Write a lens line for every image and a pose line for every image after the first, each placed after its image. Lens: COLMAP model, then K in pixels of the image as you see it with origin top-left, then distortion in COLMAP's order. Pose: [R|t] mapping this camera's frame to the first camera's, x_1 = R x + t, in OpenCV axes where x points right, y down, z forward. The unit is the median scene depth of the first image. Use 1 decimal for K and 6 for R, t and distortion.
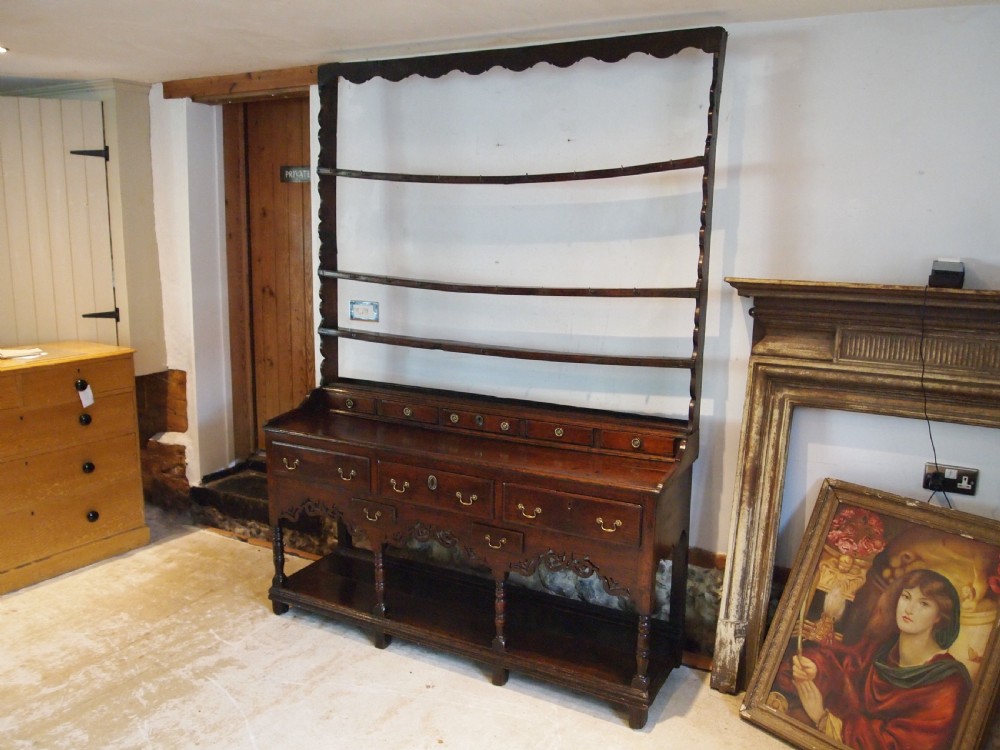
lens RADIAL K [[793.9, 0, 505.4], [0, 793.9, 374.0], [0, 0, 1]] dist [-0.047291, 0.001717]
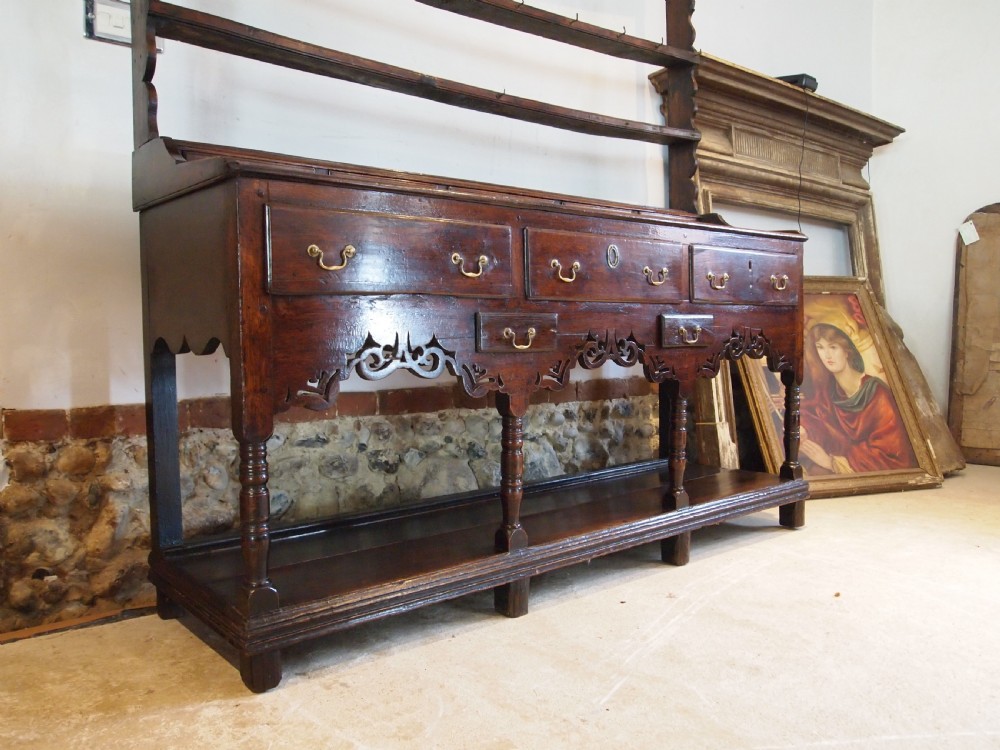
lens RADIAL K [[793.9, 0, 493.7], [0, 793.9, 384.7], [0, 0, 1]] dist [-0.047291, 0.001717]
pose [[0.385622, -0.076845, 0.919451, -0.692300], [0.182845, 0.983127, 0.005481, 0.215155], [-0.904358, 0.166003, 0.393166, 0.872591]]
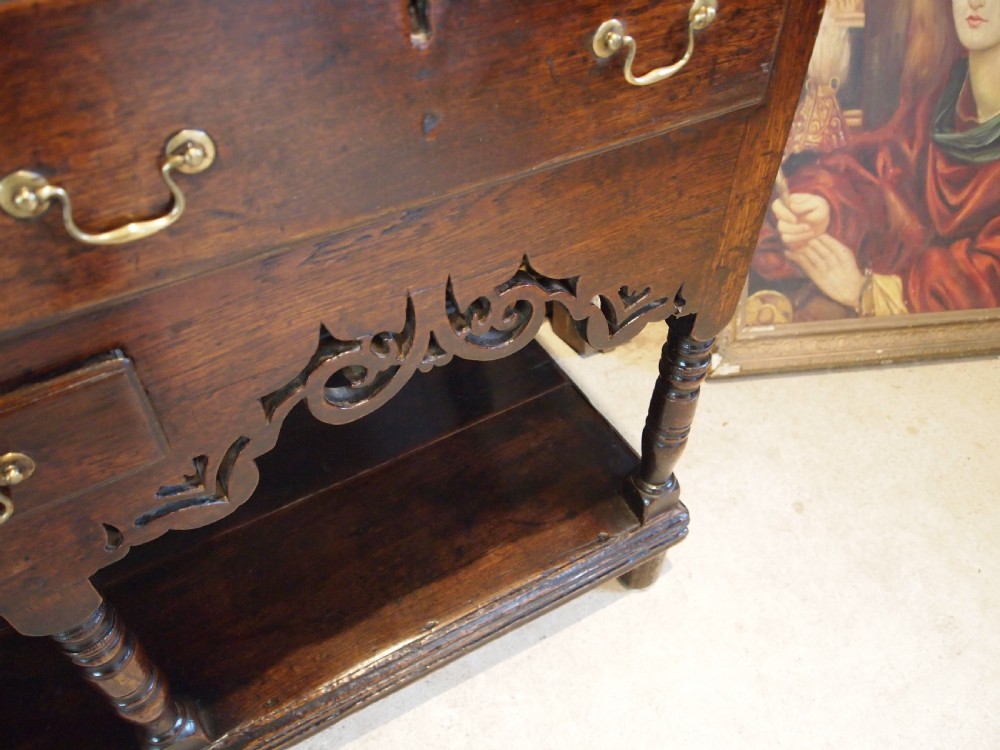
lens RADIAL K [[793.9, 0, 502.9], [0, 793.9, 370.1], [0, 0, 1]] dist [-0.047291, 0.001717]
pose [[0.526636, -0.610398, 0.591667, -0.026690], [0.135809, 0.747476, 0.650257, 0.116245], [-0.839172, -0.262095, 0.476546, 0.841066]]
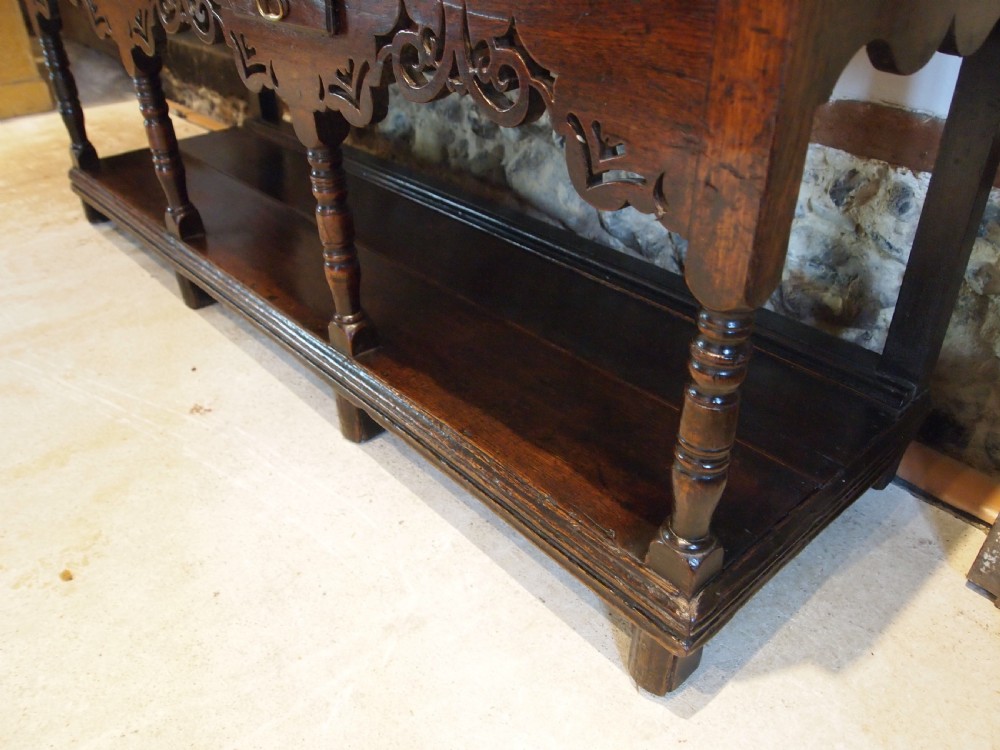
lens RADIAL K [[793.9, 0, 506.3], [0, 793.9, 376.1], [0, 0, 1]] dist [-0.047291, 0.001717]
pose [[0.941438, 0.169719, -0.291357, 0.169396], [-0.044601, 0.919174, 0.391317, 0.218357], [0.334222, -0.355406, 0.872916, 0.715593]]
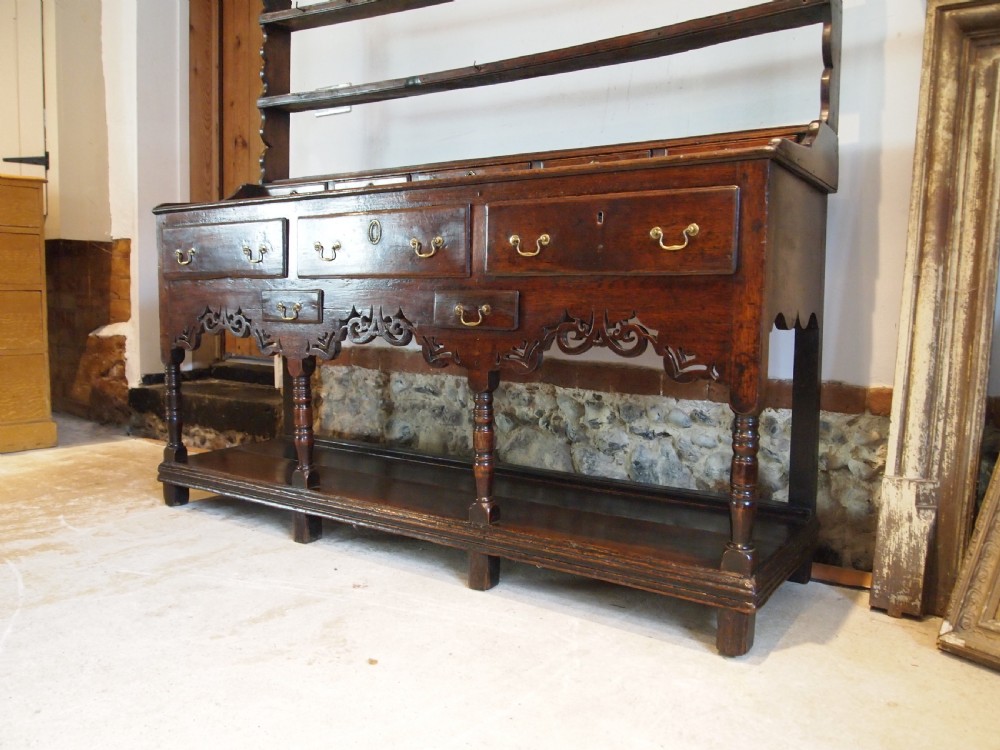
lens RADIAL K [[793.9, 0, 507.3], [0, 793.9, 376.2], [0, 0, 1]] dist [-0.047291, 0.001717]
pose [[0.994862, 0.009331, -0.100814, 0.067622], [-0.017626, 0.996500, -0.081714, 0.294122], [0.099699, 0.083071, 0.991544, 0.438087]]
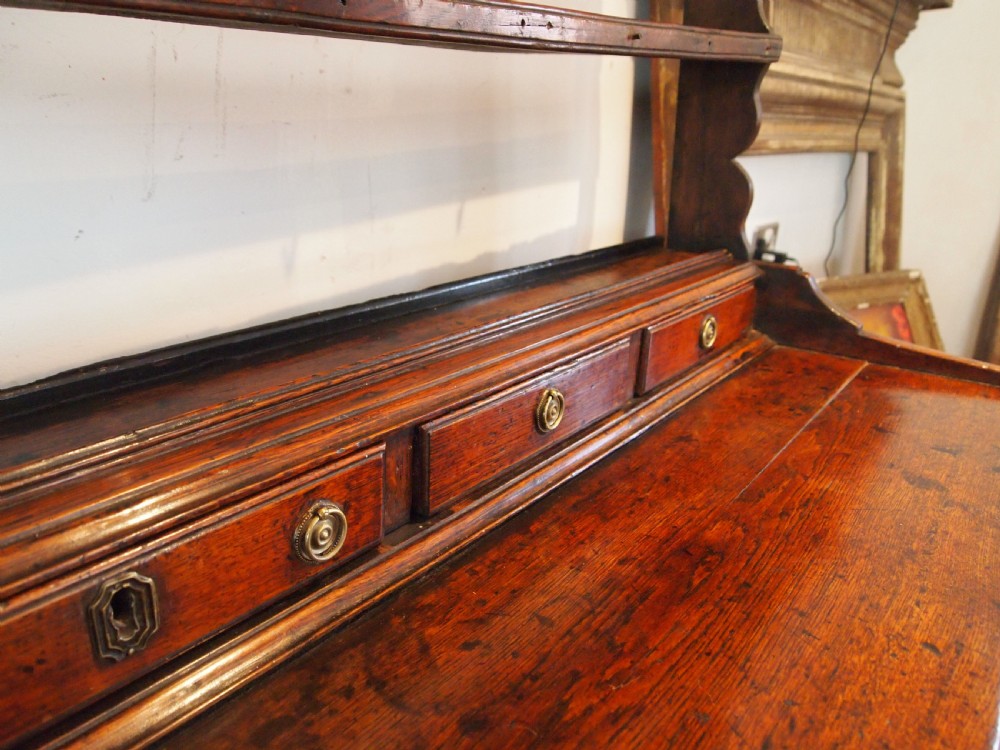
lens RADIAL K [[793.9, 0, 499.1], [0, 793.9, 374.9], [0, 0, 1]] dist [-0.047291, 0.001717]
pose [[0.161770, -0.321638, 0.932941, -0.131270], [0.155042, 0.941936, 0.297856, 0.001439], [-0.974573, 0.096461, 0.202244, 1.023577]]
